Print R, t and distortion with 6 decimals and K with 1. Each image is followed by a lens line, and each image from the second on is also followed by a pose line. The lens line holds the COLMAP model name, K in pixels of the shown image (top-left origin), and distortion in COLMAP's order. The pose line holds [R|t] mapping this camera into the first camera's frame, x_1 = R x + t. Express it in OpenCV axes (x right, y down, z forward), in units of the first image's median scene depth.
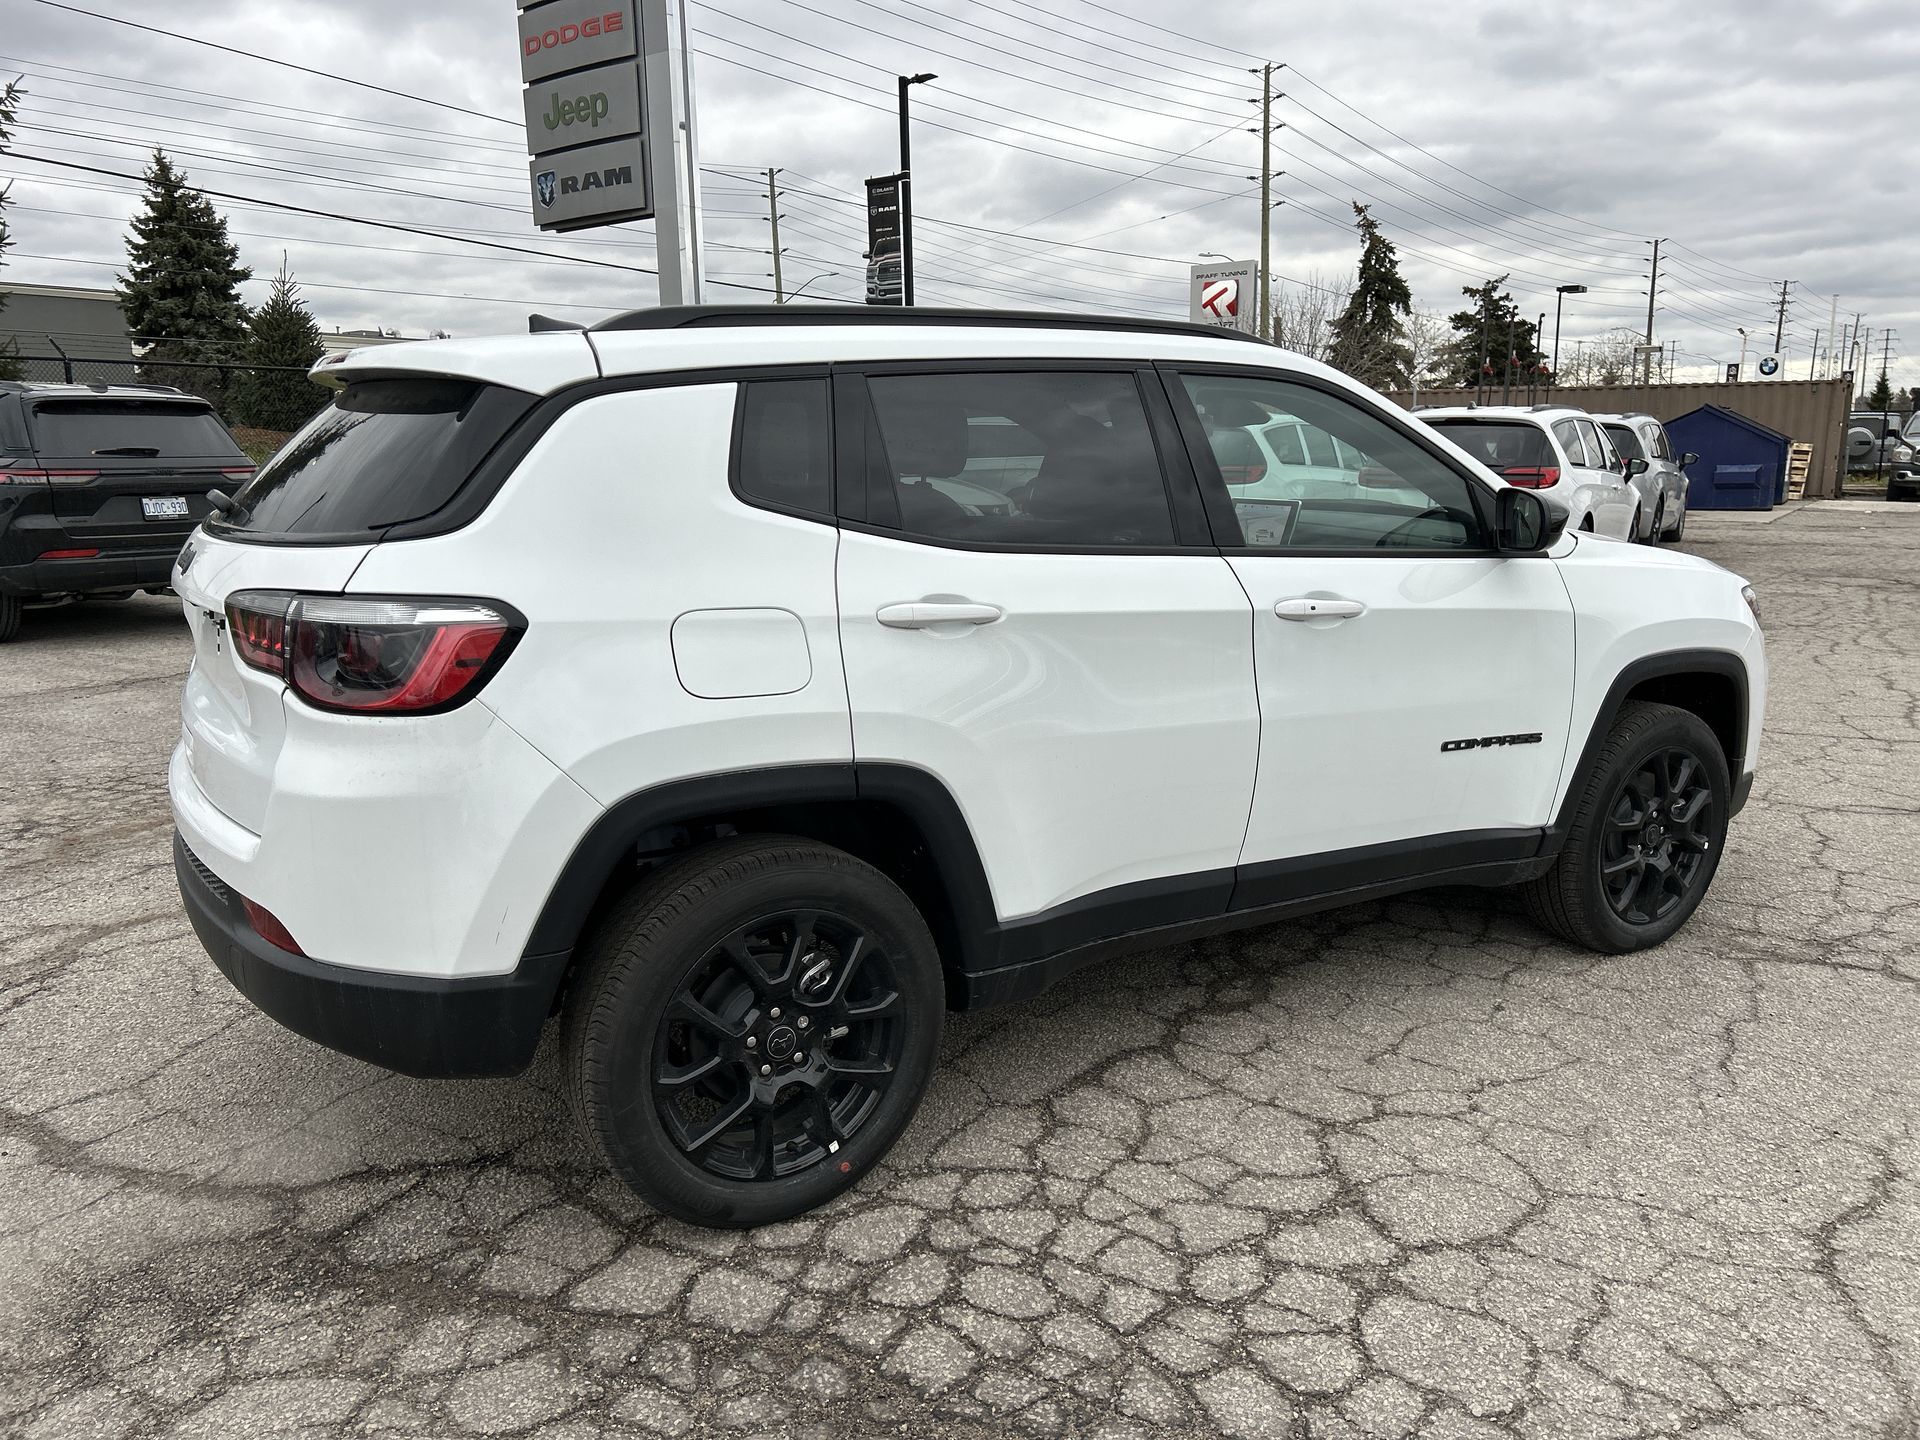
lens RADIAL K [[1432.8, 0, 951.7], [0, 1432.8, 721.9], [0, 0, 1]] dist [0.062962, -0.064715]
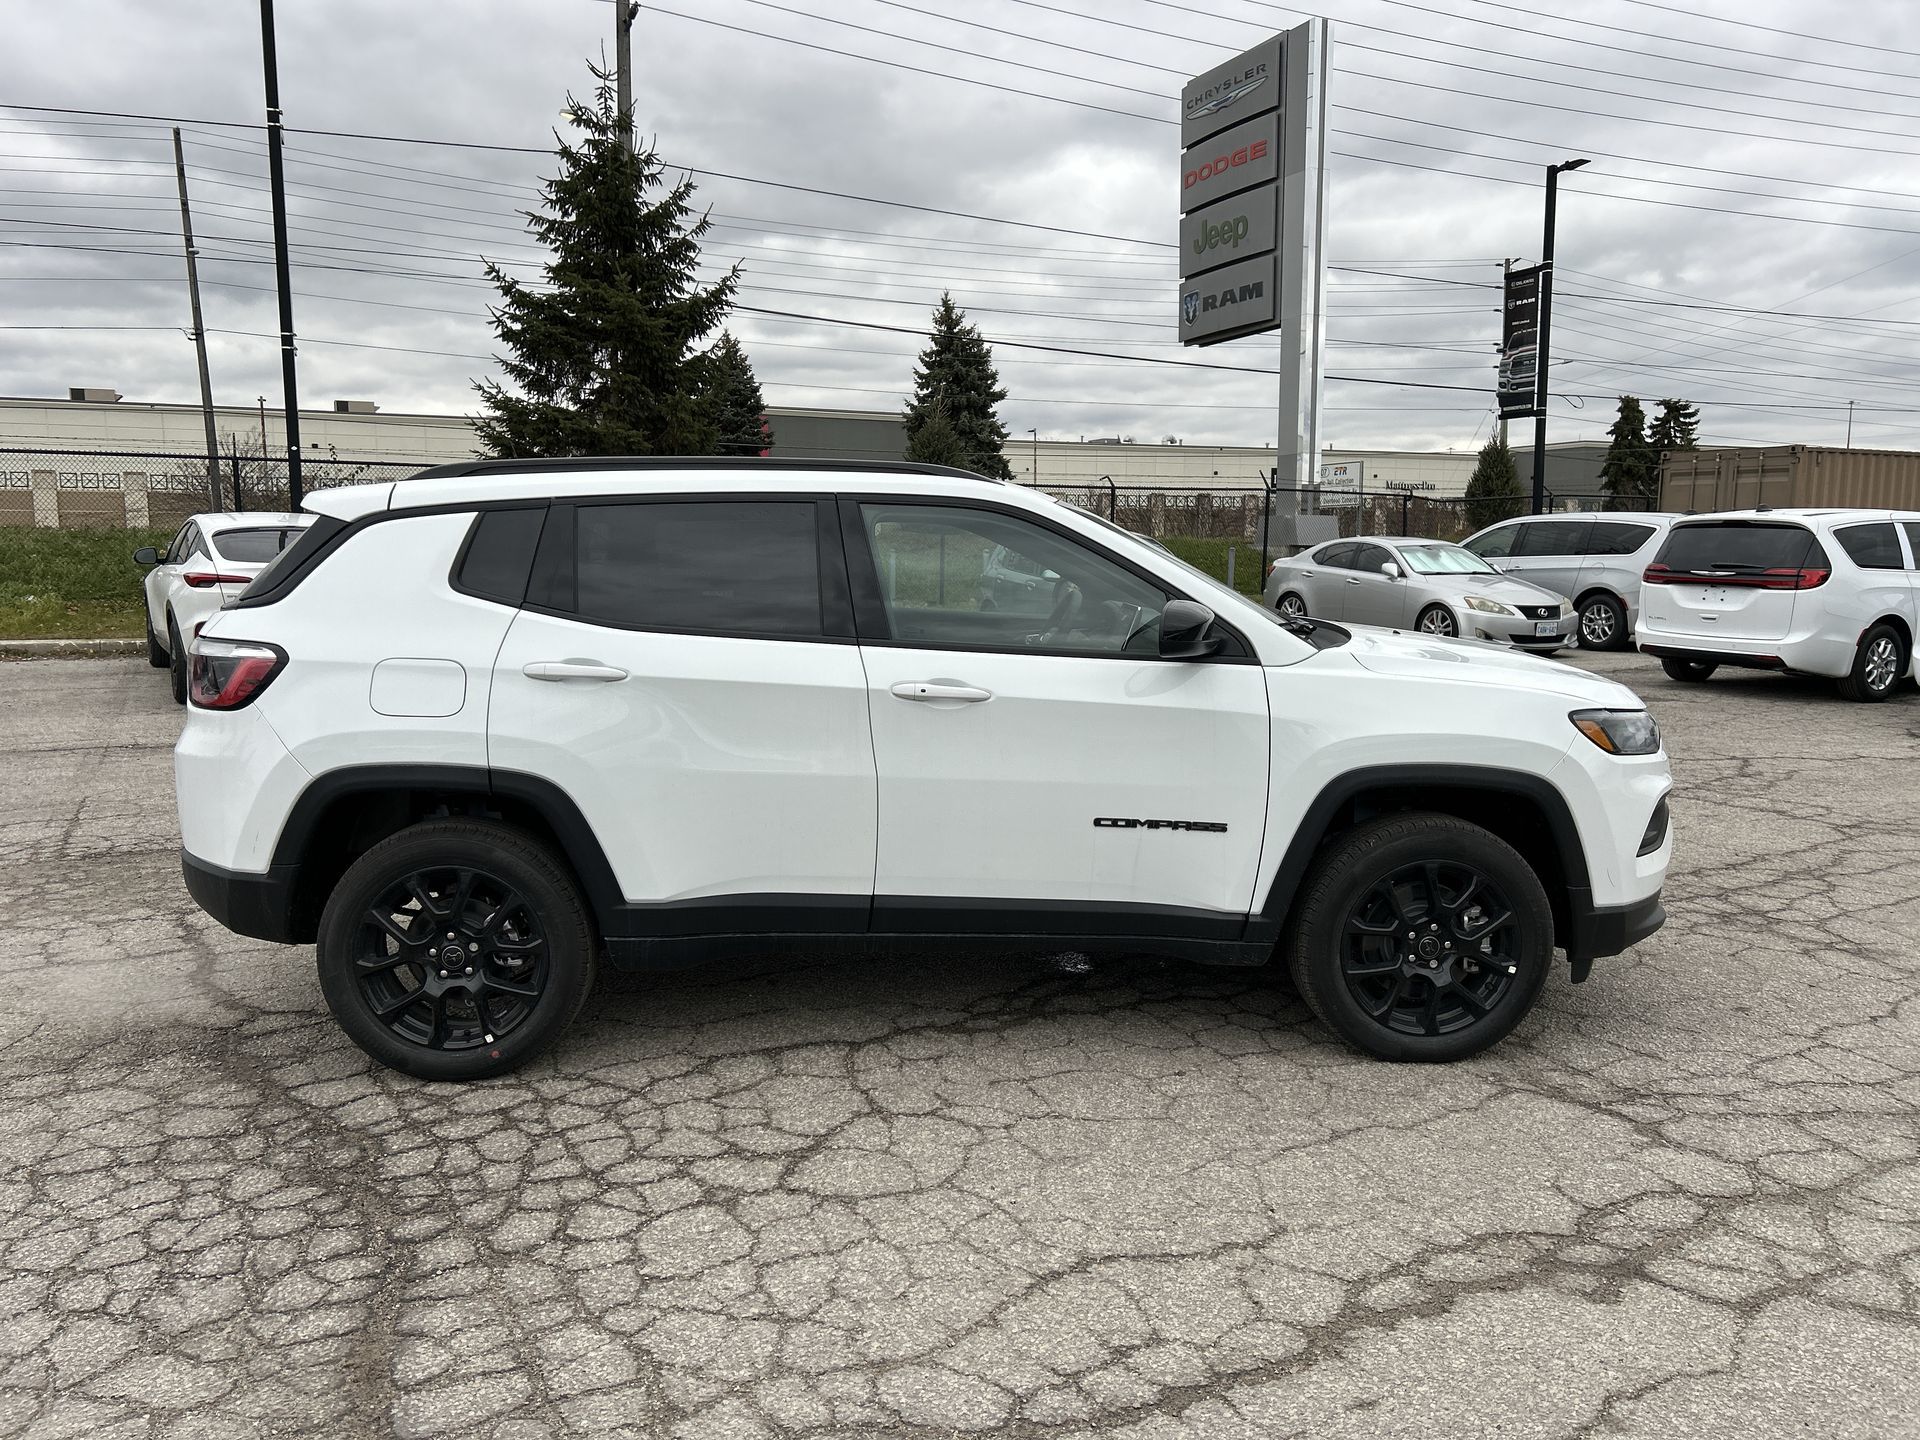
lens RADIAL K [[1432.8, 0, 950.9], [0, 1432.8, 727.5], [0, 0, 1]] dist [0.062962, -0.064715]
pose [[0.876441, 0.070410, -0.476333, 0.881409], [-0.099065, 0.994455, -0.035280, -0.006726], [0.471208, 0.078109, 0.878557, -0.062872]]
